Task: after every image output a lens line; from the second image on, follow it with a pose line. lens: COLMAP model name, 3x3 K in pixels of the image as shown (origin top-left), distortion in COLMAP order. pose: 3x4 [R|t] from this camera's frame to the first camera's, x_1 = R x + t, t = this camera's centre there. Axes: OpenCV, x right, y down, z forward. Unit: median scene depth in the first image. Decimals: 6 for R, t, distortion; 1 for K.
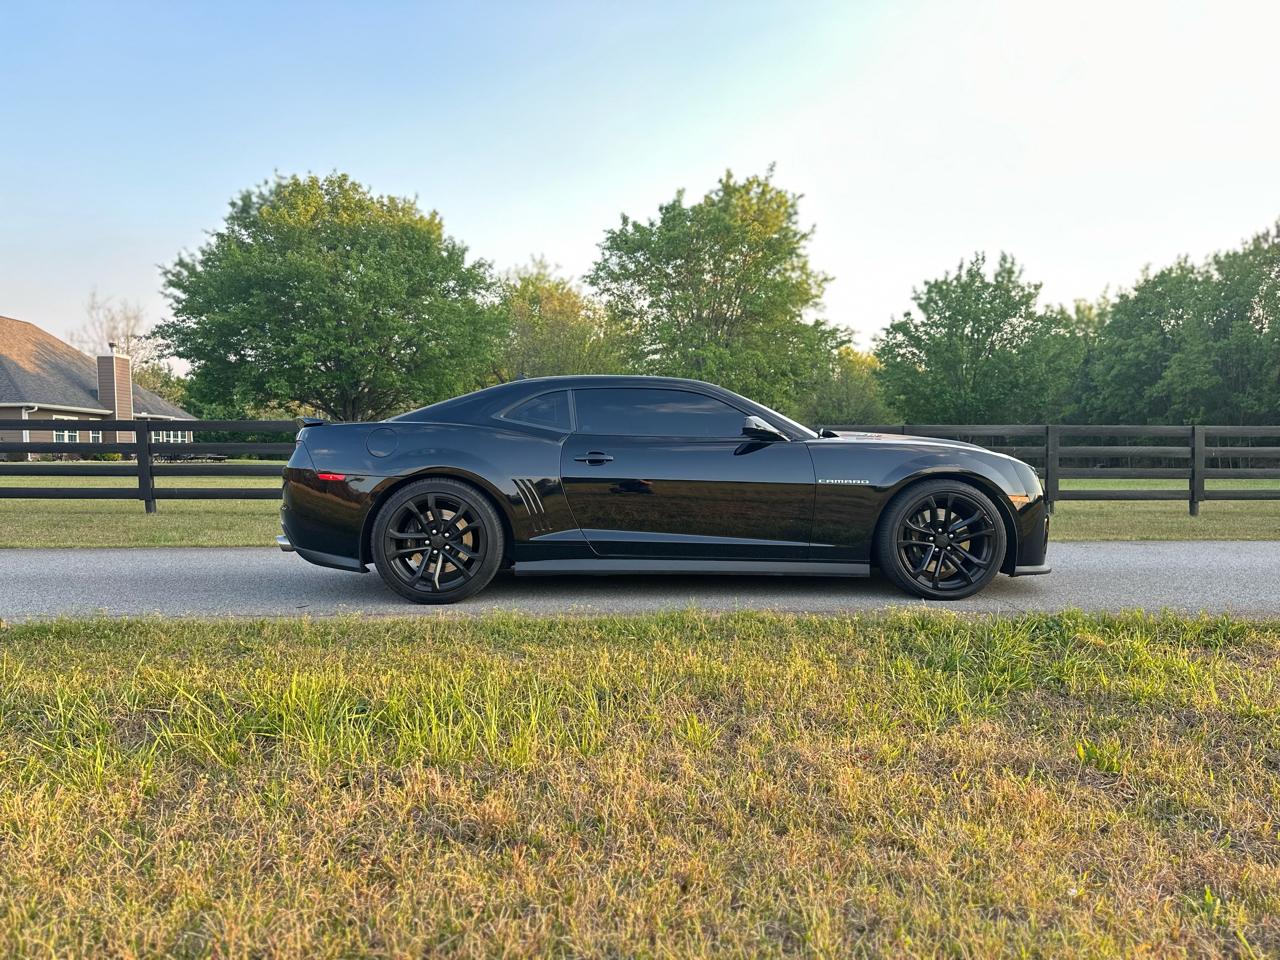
lens RADIAL K [[907.6, 0, 645.0], [0, 907.6, 477.8], [0, 0, 1]] dist [0.015899, -0.018708]
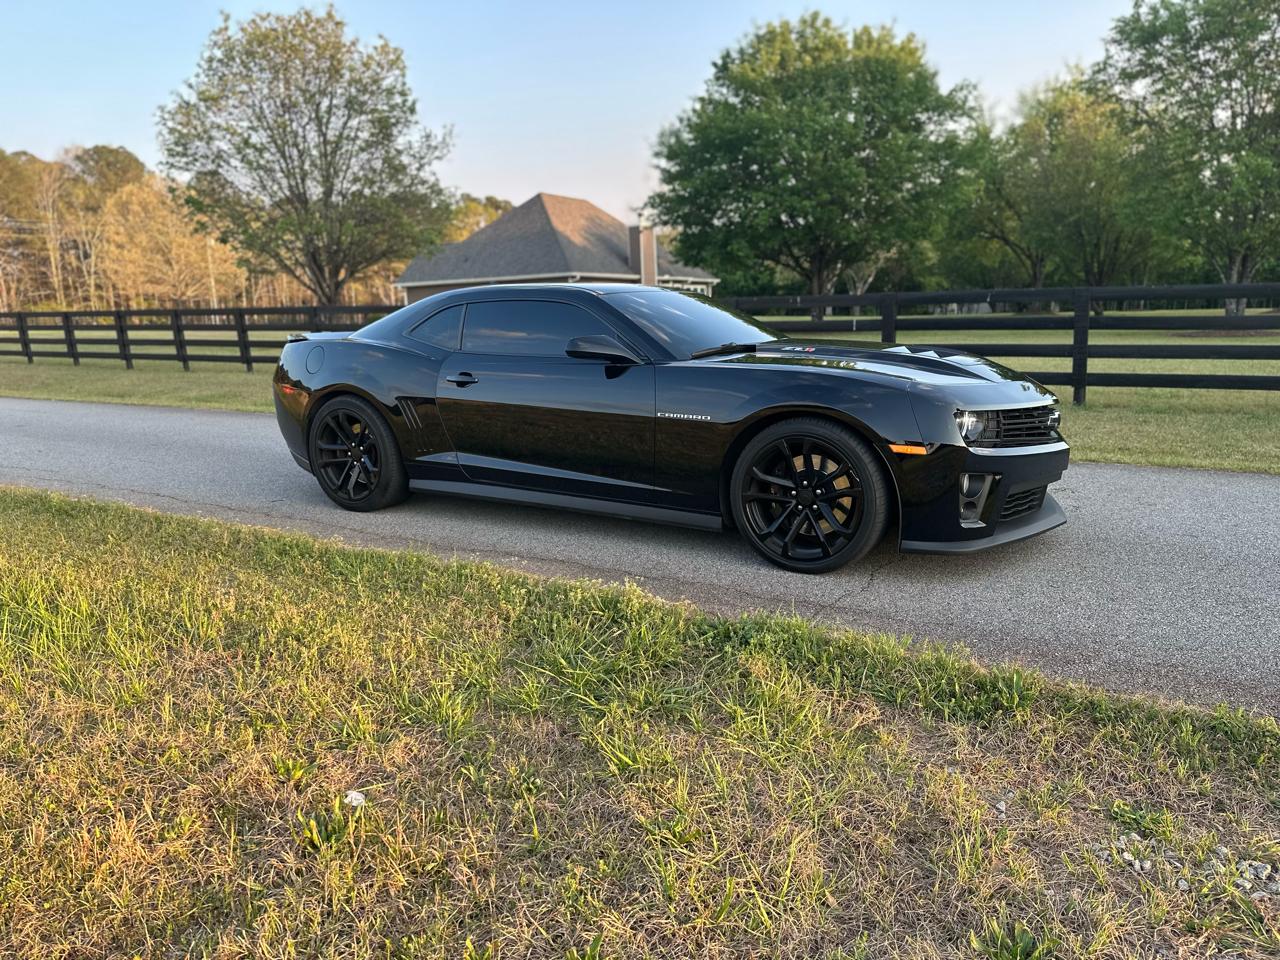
lens RADIAL K [[916.5, 0, 618.1], [0, 916.5, 480.1], [0, 0, 1]] dist [0.034371, -0.047621]
pose [[0.815856, 0.083595, -0.572181, 0.091074], [0.012753, 0.986654, 0.162333, -0.010182], [0.578114, -0.139737, 0.803901, 0.042360]]
